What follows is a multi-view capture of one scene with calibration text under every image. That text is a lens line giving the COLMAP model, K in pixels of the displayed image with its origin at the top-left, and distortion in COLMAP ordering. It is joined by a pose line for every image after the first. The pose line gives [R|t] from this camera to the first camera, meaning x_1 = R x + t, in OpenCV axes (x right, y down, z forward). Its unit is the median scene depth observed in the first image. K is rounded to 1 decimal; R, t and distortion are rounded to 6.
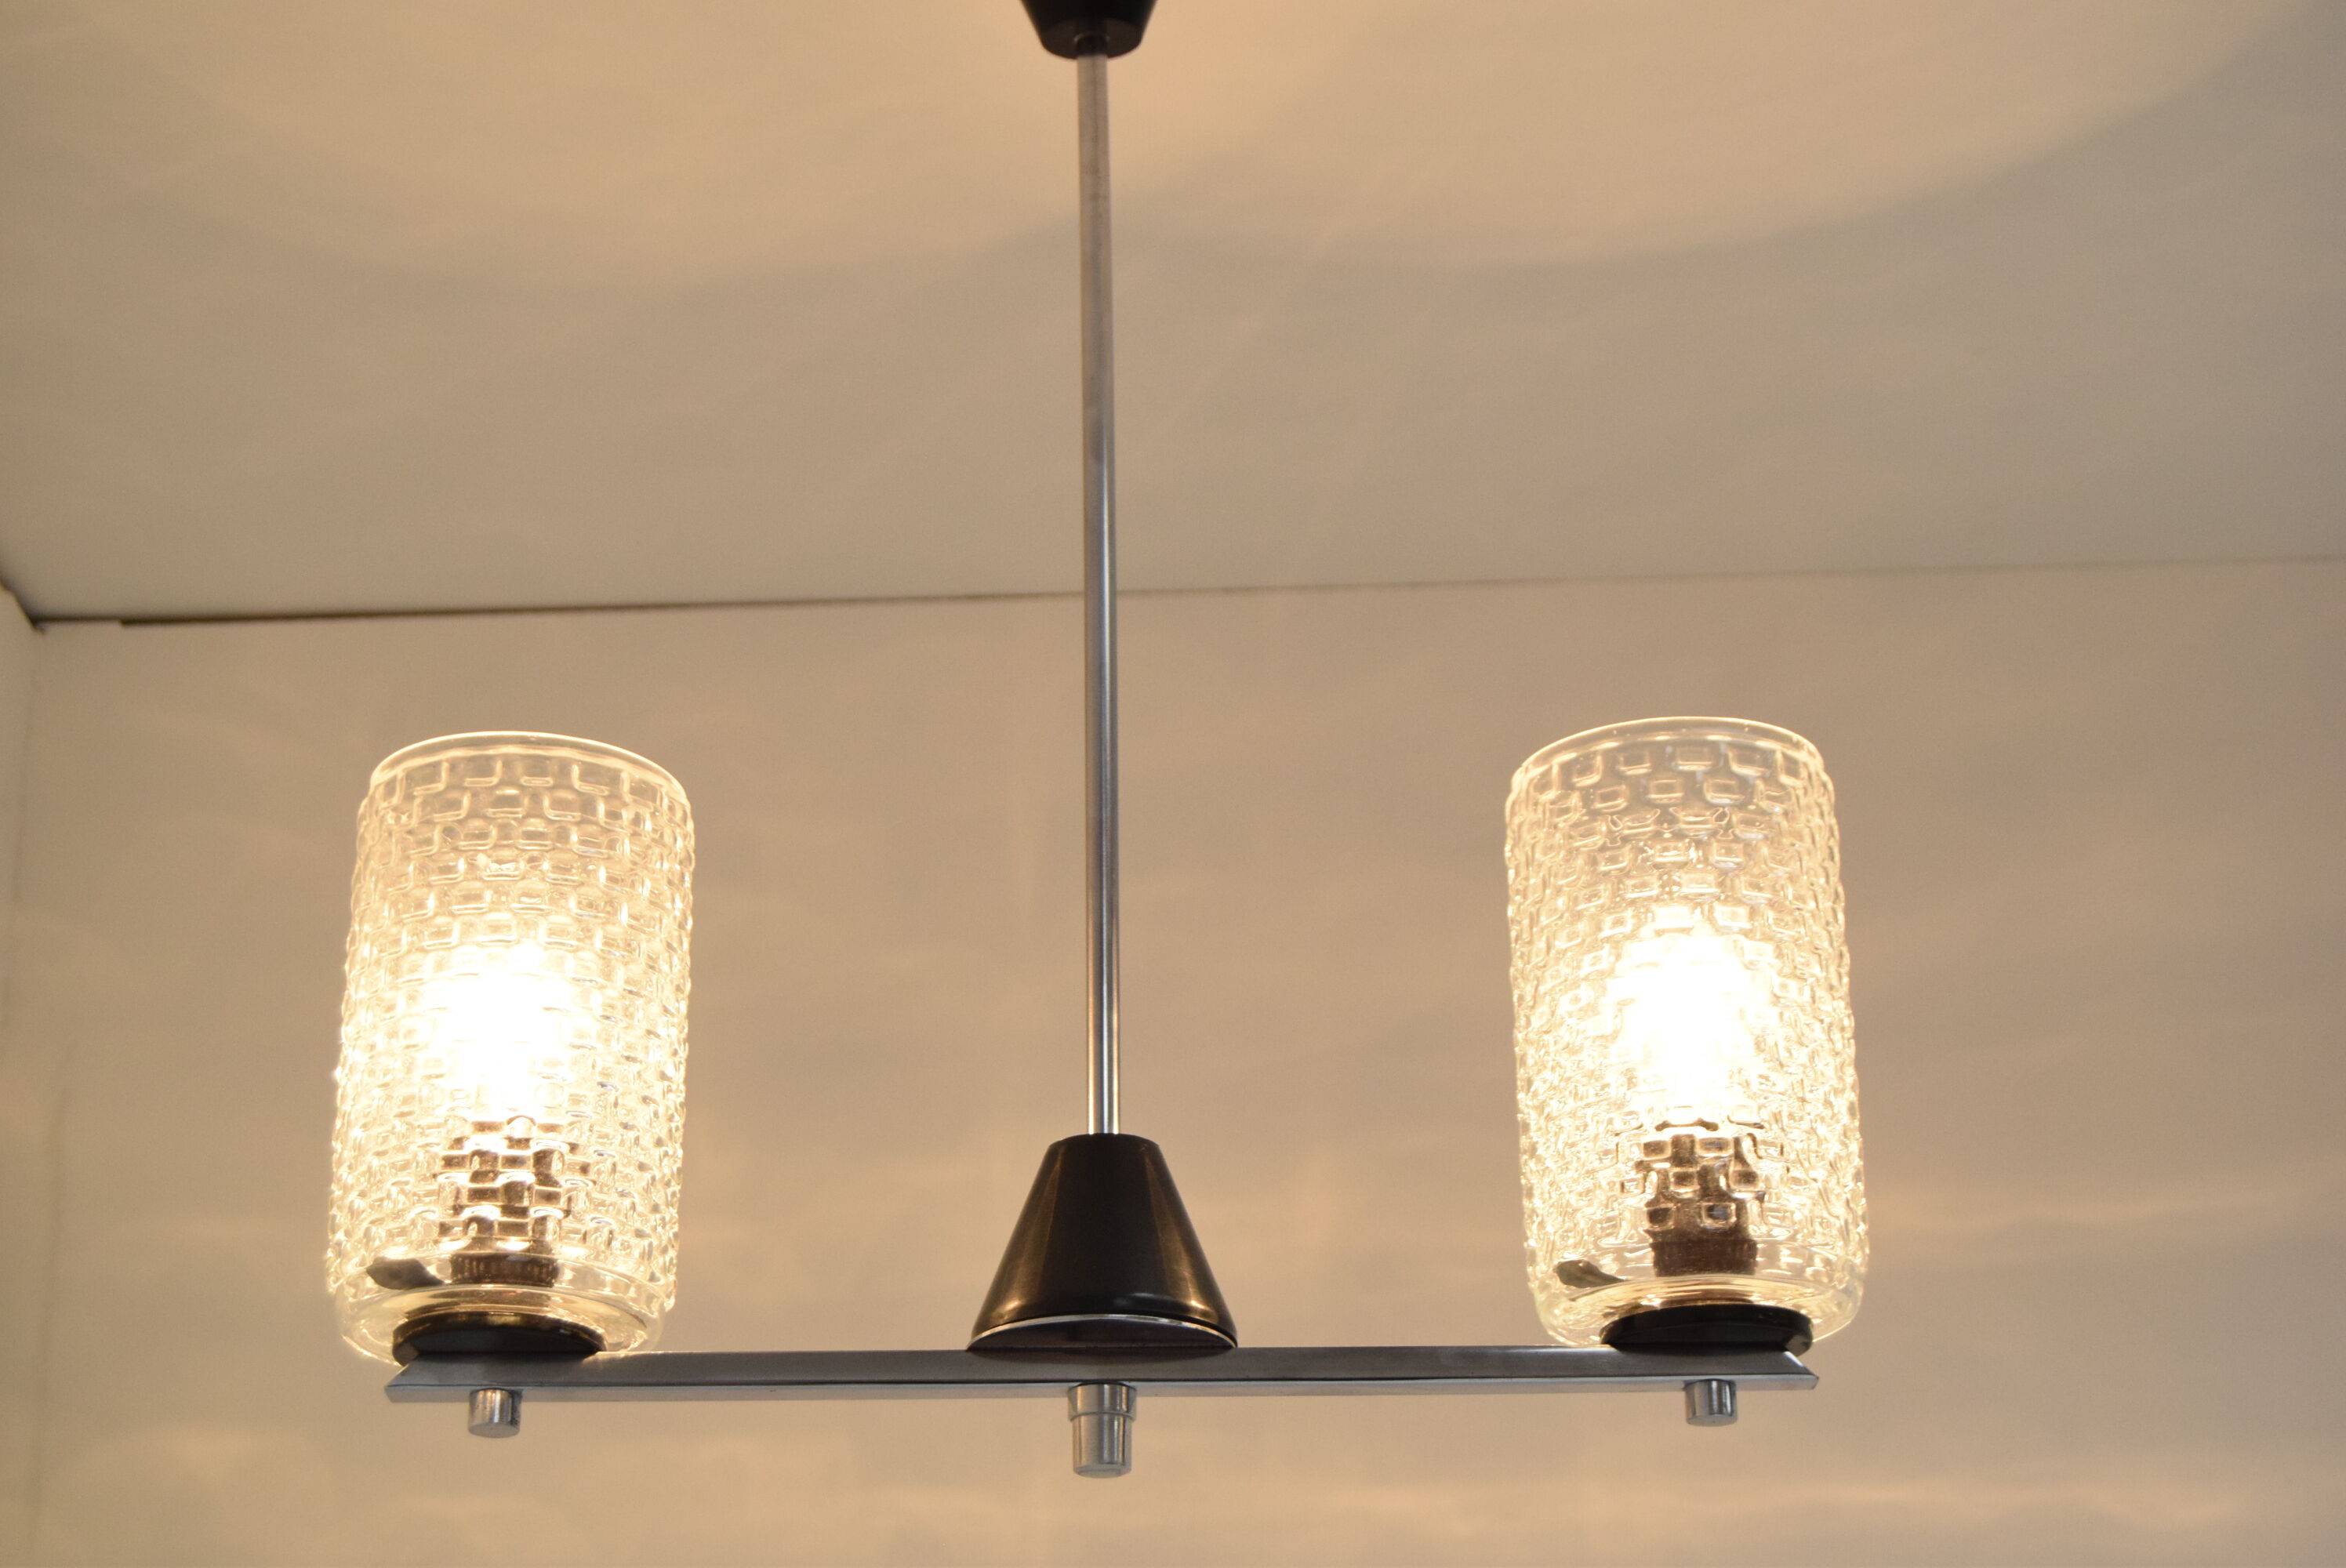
lens RADIAL K [[4388.8, 0, 1173.0], [0, 4388.8, 784.0], [0, 0, 1]] dist [0.035074, 0.057127]
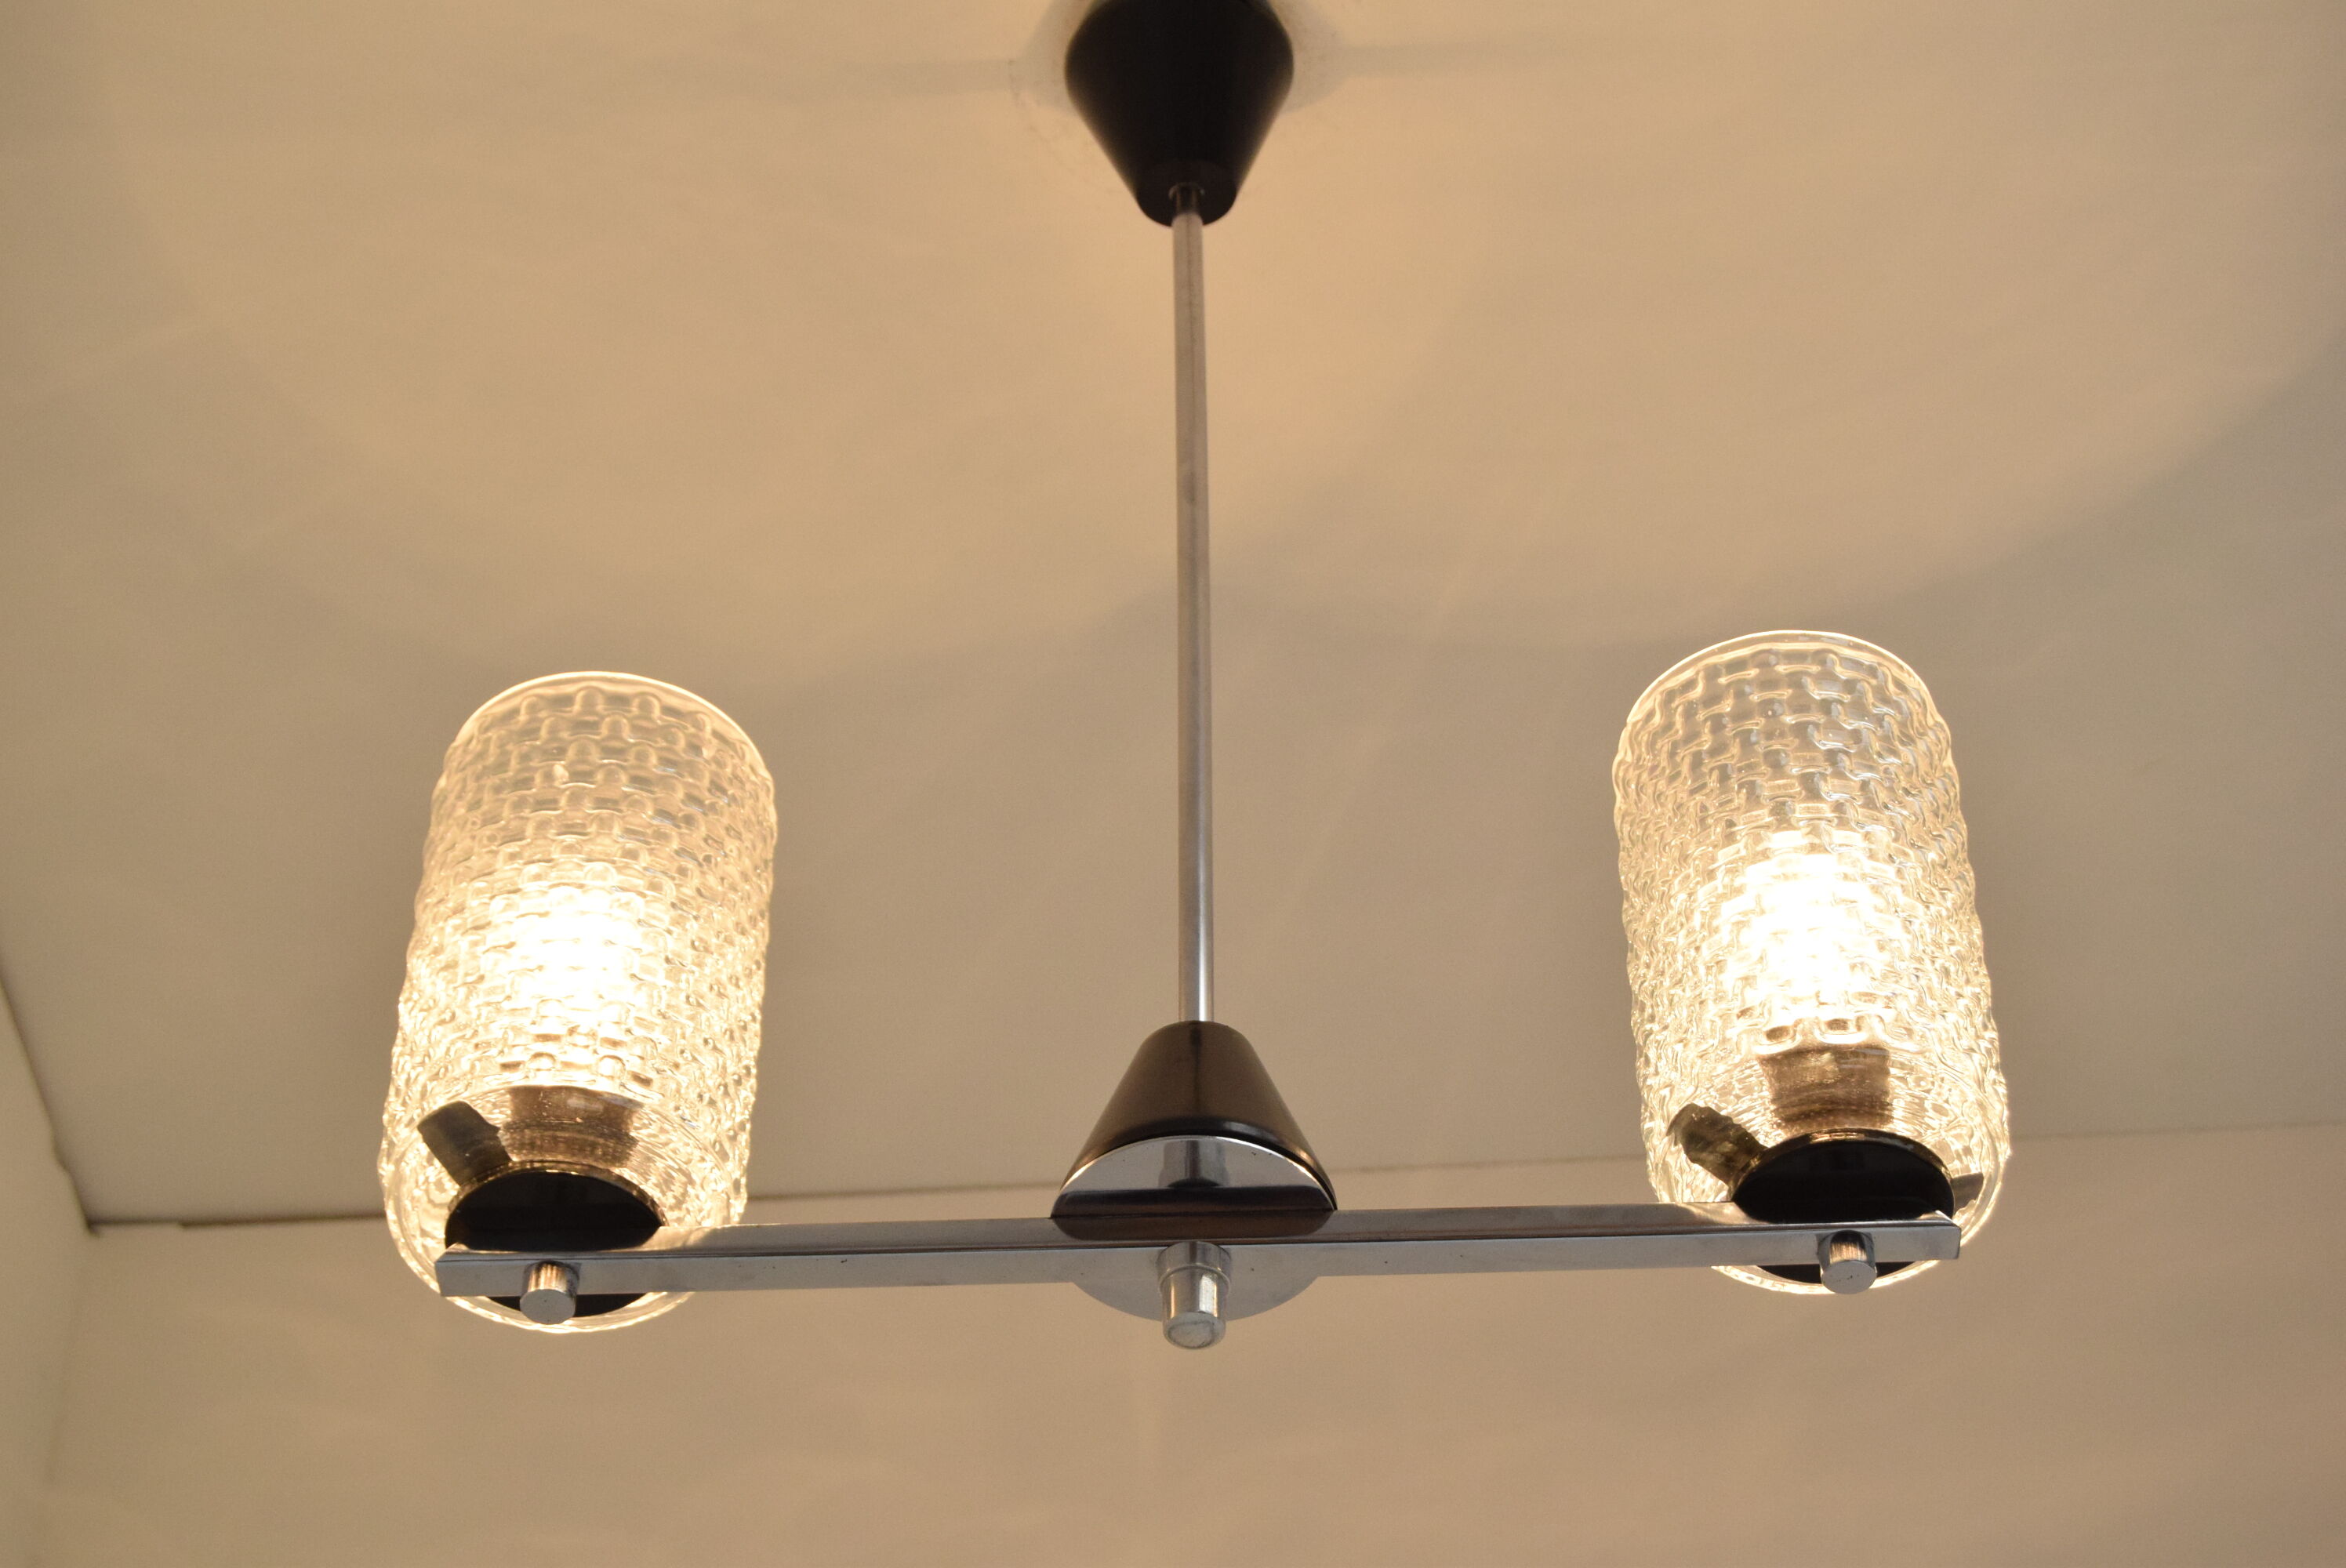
lens RADIAL K [[5105.9, 0, 1173.0], [0, 5105.9, 784.0], [0, 0, 1]] dist [0.015651, -0.256786]
pose [[0.999037, -0.022660, -0.037560, 0.022208], [0.006902, 0.926776, -0.375551, 0.447843], [0.043320, 0.374930, 0.926040, -0.046810]]
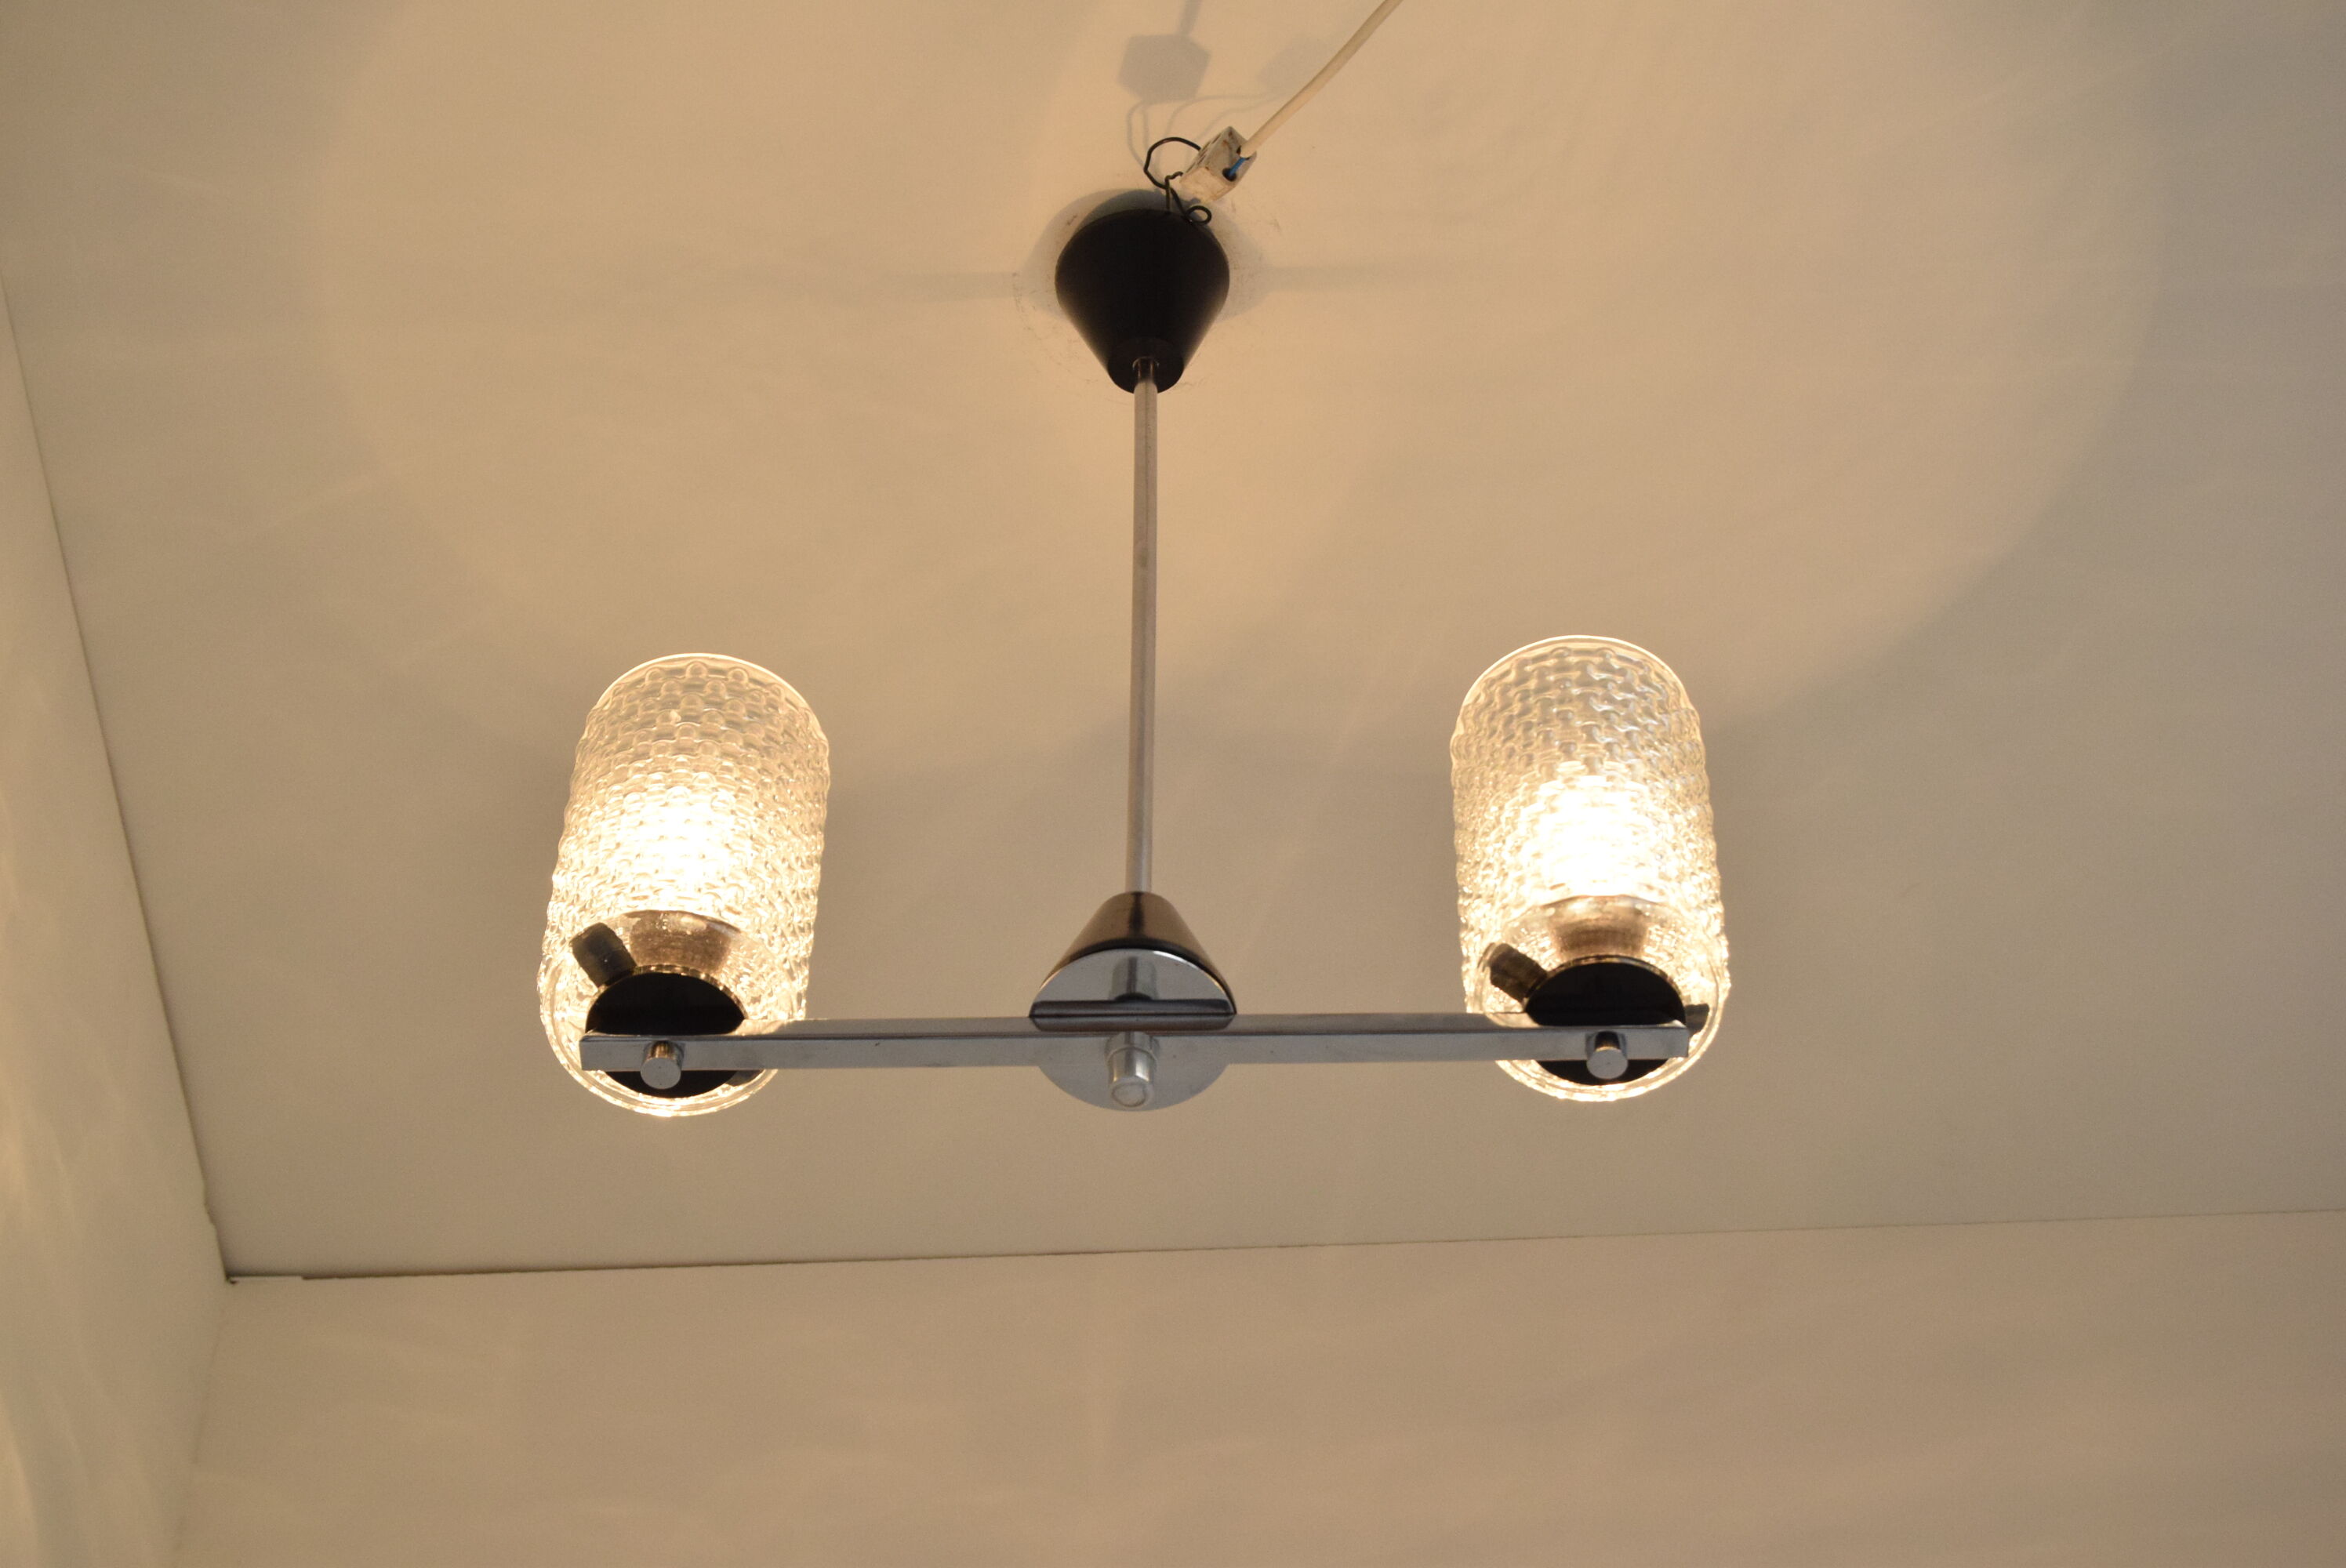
lens RADIAL K [[5407.4, 0, 1173.0], [0, 5407.4, 784.0], [0, 0, 1]] dist [0.000560, 0.253969]
pose [[0.999428, -0.009335, -0.032518, 0.047408], [-0.007964, 0.869255, -0.494299, 0.844739], [0.032880, 0.494275, 0.868683, -0.410341]]
